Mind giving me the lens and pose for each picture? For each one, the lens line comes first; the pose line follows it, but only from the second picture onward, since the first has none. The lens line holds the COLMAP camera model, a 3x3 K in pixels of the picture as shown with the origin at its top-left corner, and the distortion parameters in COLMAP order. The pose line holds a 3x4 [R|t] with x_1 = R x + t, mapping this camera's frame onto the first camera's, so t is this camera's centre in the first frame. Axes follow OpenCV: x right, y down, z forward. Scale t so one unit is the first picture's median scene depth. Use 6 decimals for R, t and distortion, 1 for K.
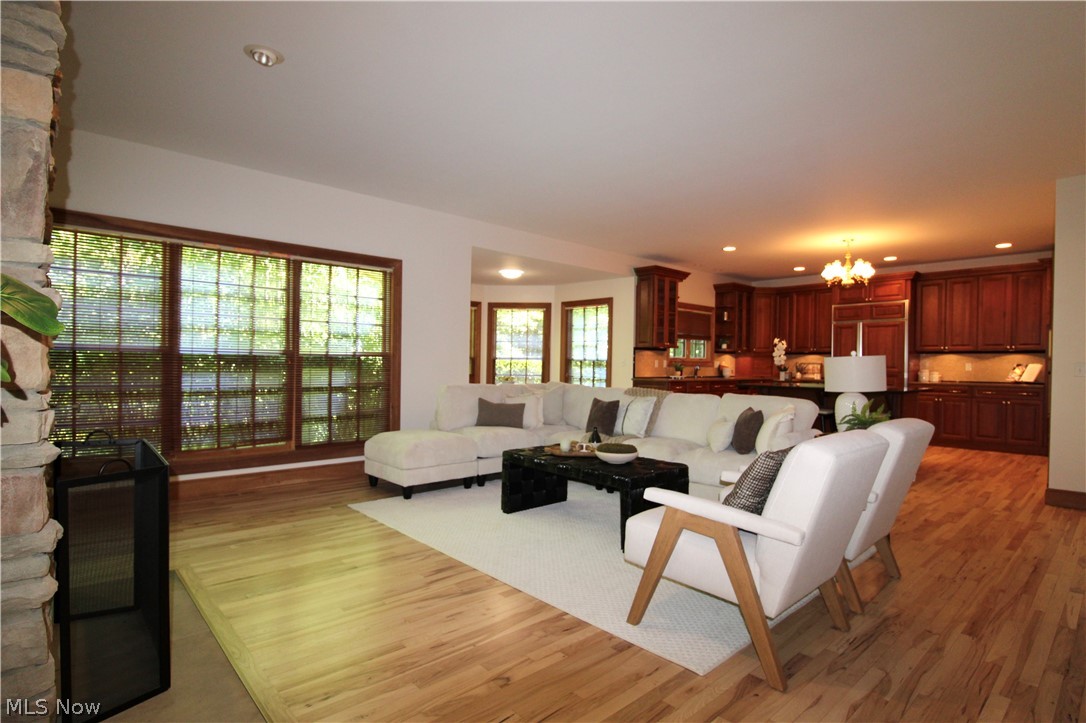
lens RADIAL K [[508.0, 0, 535.6], [0, 508.0, 370.7], [0, 0, 1]] dist [-0.013908, -0.004050]
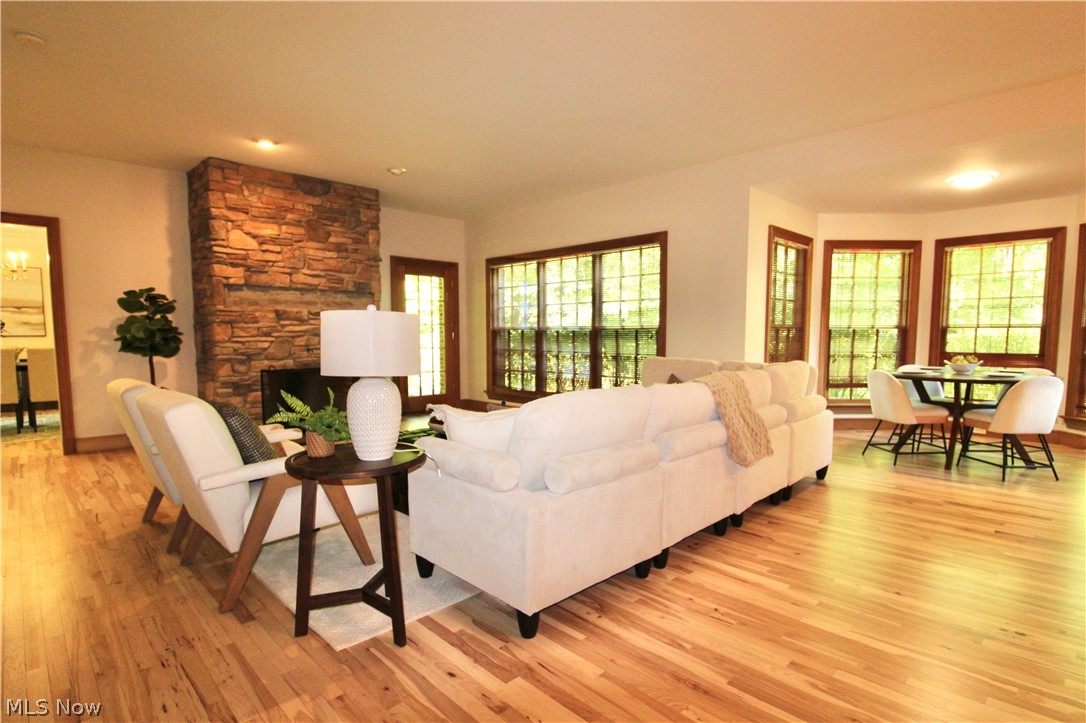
lens RADIAL K [[530.2, 0, 566.6], [0, 530.2, 381.0], [0, 0, 1]] dist [-0.013968, -0.001570]
pose [[0.095557, 0.078829, -0.992298, 0.525164], [-0.012242, 0.996877, 0.078014, -0.003803], [0.995349, 0.004693, 0.096224, 0.490750]]
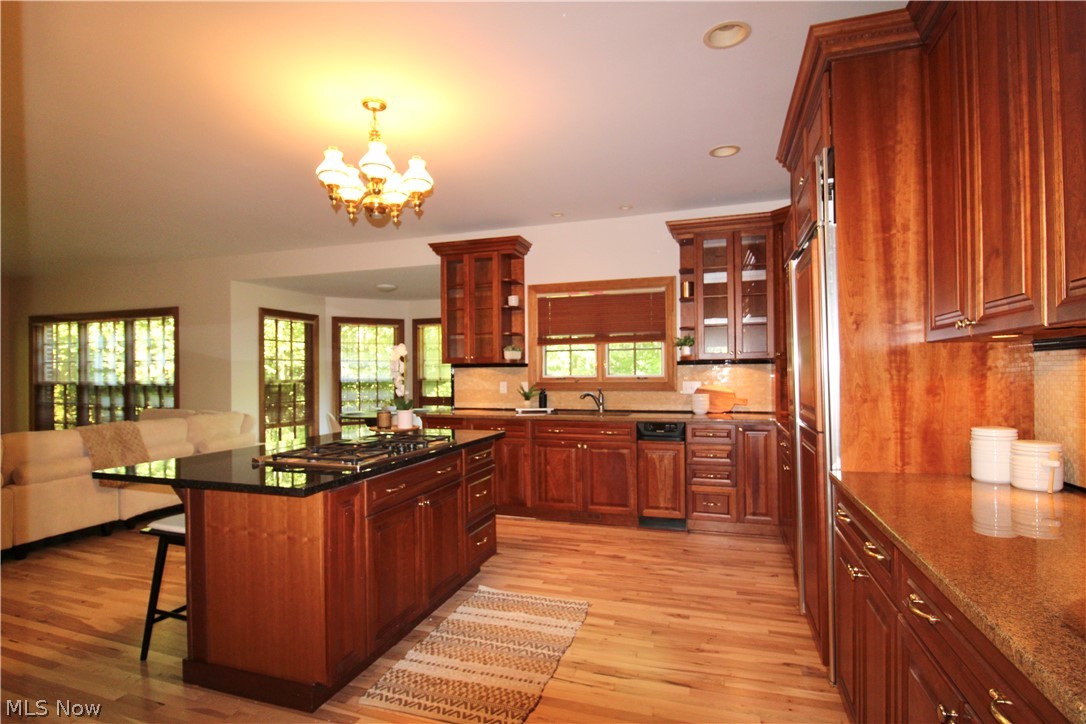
lens RADIAL K [[530.2, 0, 553.2], [0, 530.2, 360.7], [0, 0, 1]] dist [-0.013968, -0.001570]
pose [[0.533103, -0.035410, -0.845309, 0.901599], [0.003285, 0.999203, -0.039785, -0.022935], [0.846044, 0.018433, 0.532794, 0.756539]]
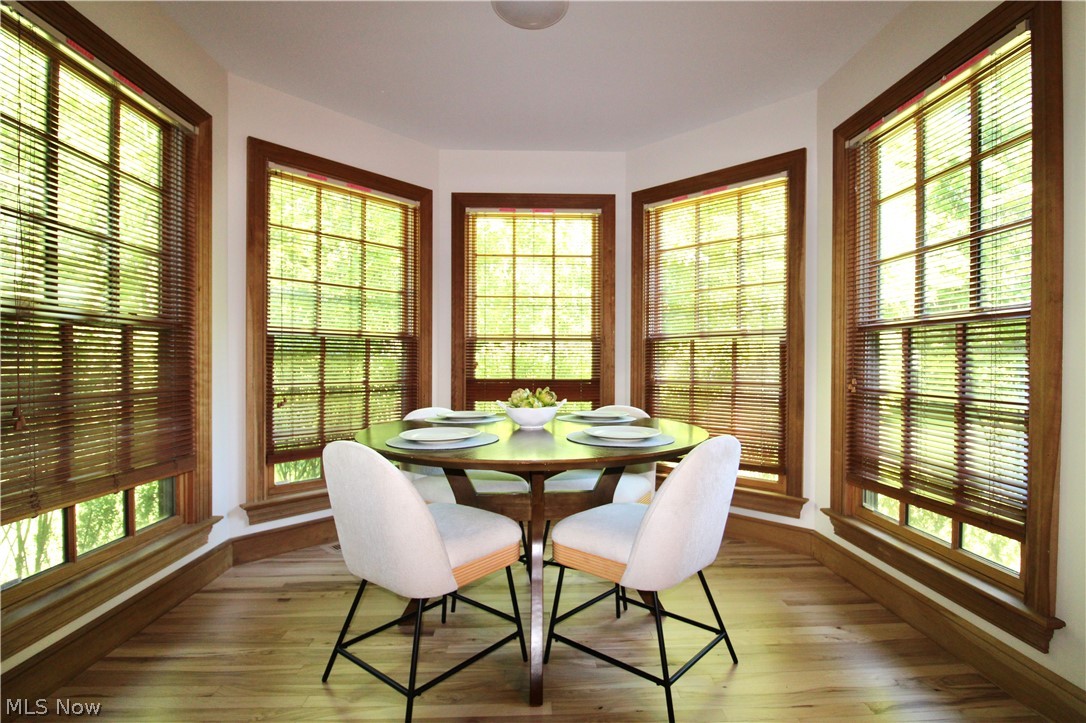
lens RADIAL K [[508.0, 0, 550.7], [0, 508.0, 368.1], [0, 0, 1]] dist [-0.013908, -0.004050]
pose [[0.800821, -0.003967, -0.598891, 0.131238], [-0.002713, 0.999944, -0.010252, 0.001460], [0.598898, 0.009835, 0.800765, 0.799471]]
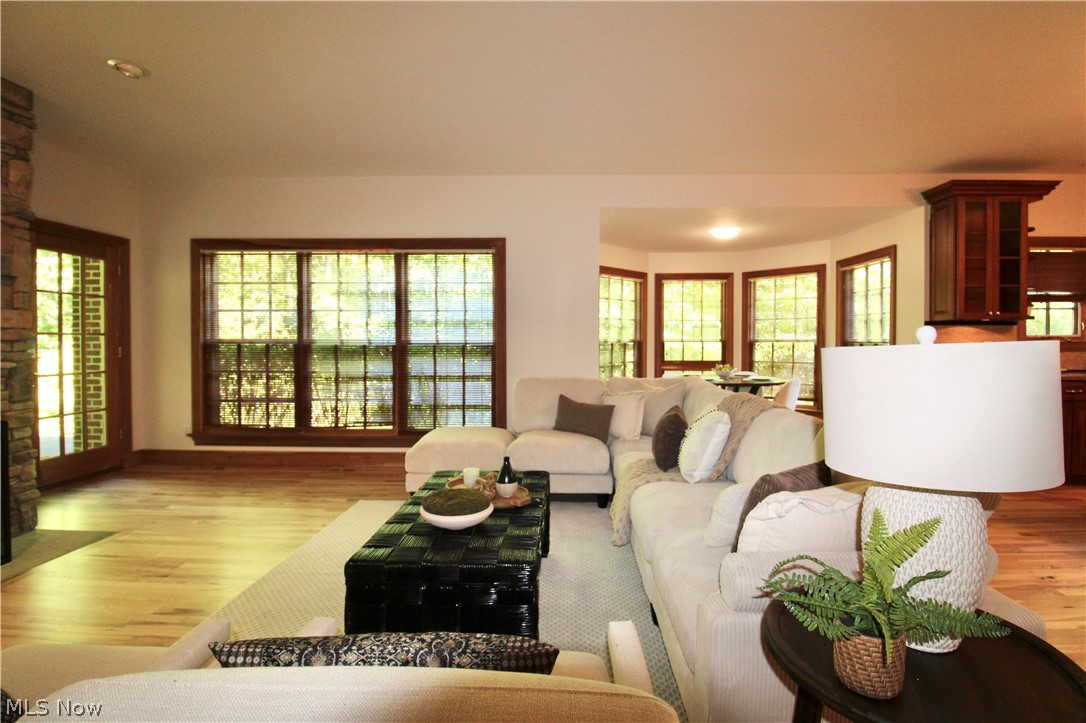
lens RADIAL K [[508.0, 0, 533.2], [0, 508.0, 346.9], [0, 0, 1]] dist [-0.013908, -0.004050]
pose [[0.741746, -0.006338, -0.670651, 0.262230], [-0.001069, 0.999943, -0.010633, -0.008988], [0.670680, 0.008604, 0.741697, 0.249676]]
